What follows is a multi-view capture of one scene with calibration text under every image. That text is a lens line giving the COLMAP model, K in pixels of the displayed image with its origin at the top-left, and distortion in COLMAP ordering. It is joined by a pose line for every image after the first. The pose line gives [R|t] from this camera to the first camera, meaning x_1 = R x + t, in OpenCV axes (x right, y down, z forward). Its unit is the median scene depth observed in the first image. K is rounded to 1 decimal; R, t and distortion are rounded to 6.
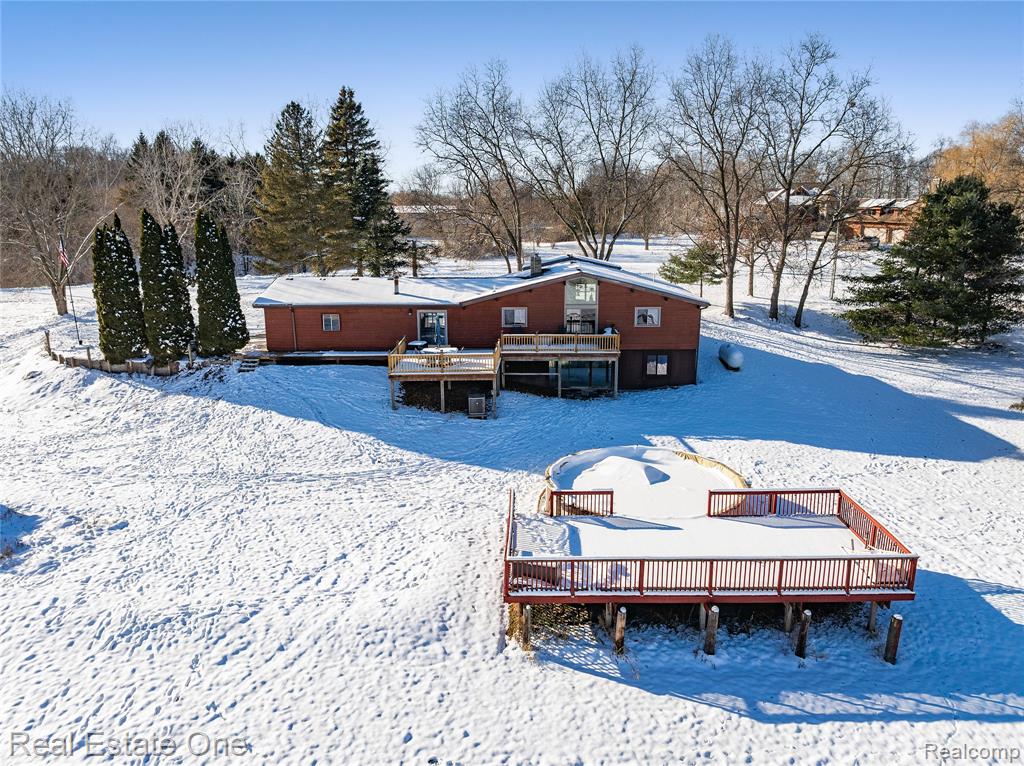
lens RADIAL K [[715.1, 0, 512.0], [0, 715.1, 383.0], [0, 0, 1]] dist [-0.041461, 0.004587]
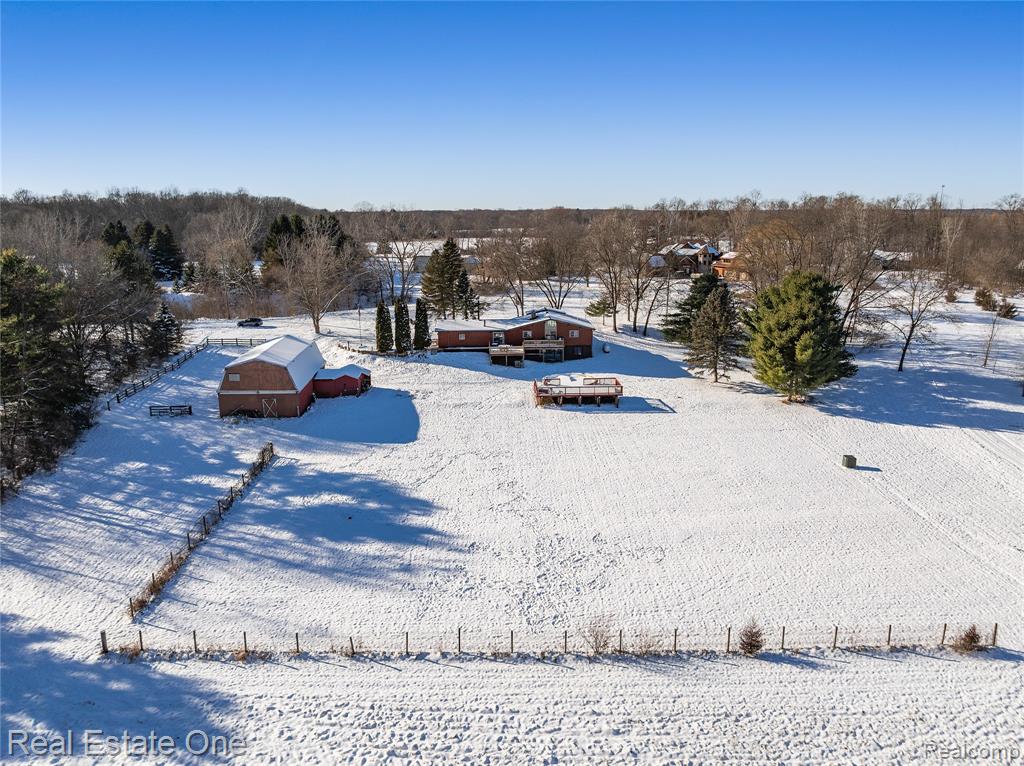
lens RADIAL K [[715.1, 0, 512.0], [0, 715.1, 383.0], [0, 0, 1]] dist [-0.041461, 0.004587]
pose [[0.998658, -0.013410, 0.050030, -0.203831], [0.013656, 0.999896, -0.004585, 0.114362], [-0.049963, 0.005262, 0.998737, -1.851363]]
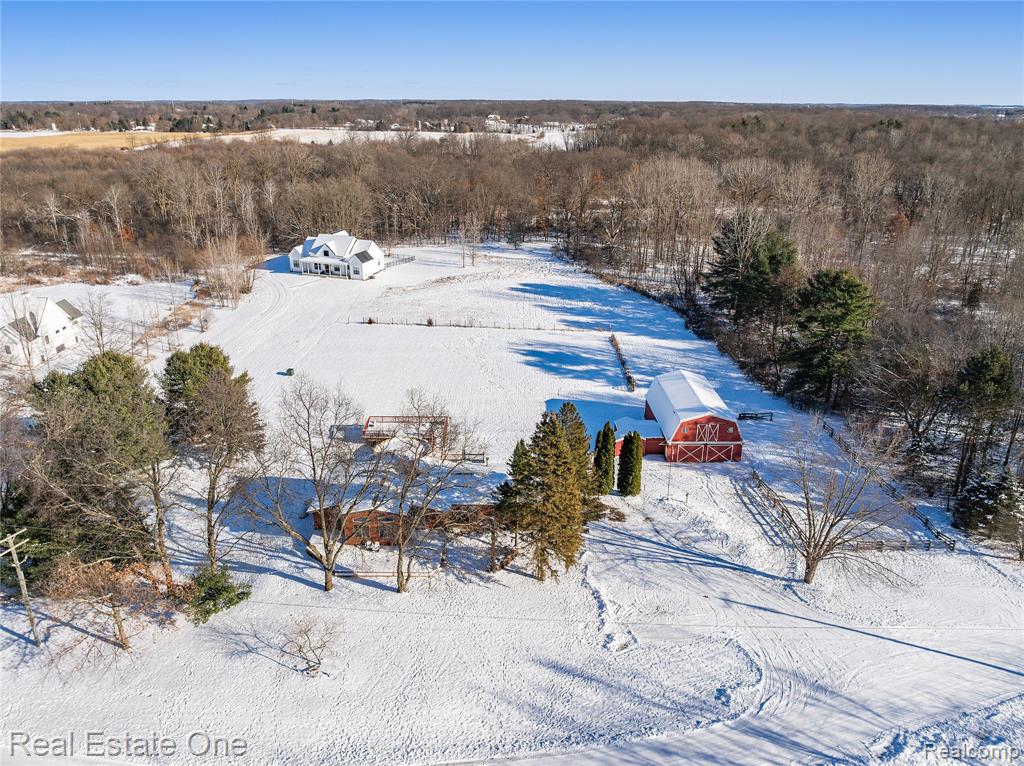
lens RADIAL K [[715.1, 0, 512.0], [0, 715.1, 383.0], [0, 0, 1]] dist [-0.041461, 0.004587]
pose [[-0.999949, -0.003264, -0.009590, -0.212005], [-0.008200, 0.816706, 0.576996, -1.470833], [0.005949, 0.577045, -0.816691, 2.516377]]
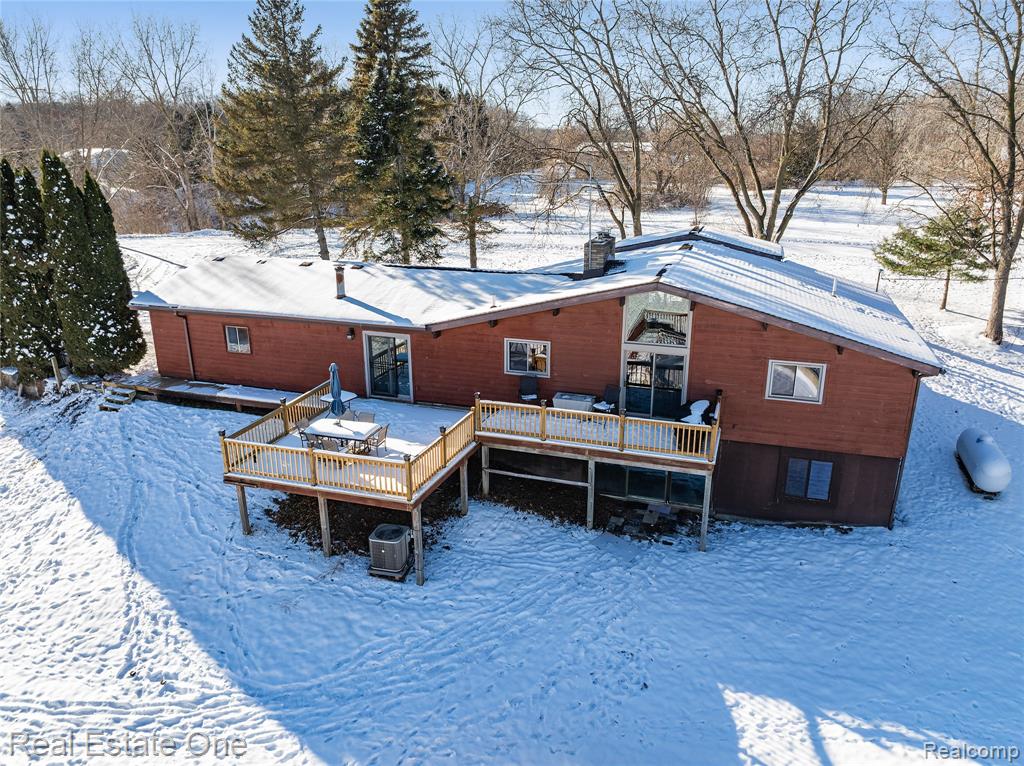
lens RADIAL K [[715.1, 0, 512.0], [0, 715.1, 383.0], [0, 0, 1]] dist [-0.041461, 0.004587]
pose [[0.952708, 0.095631, -0.288449, 0.147720], [-0.071781, 0.993151, 0.092183, -0.122658], [0.295289, -0.067119, 0.953047, 0.498080]]
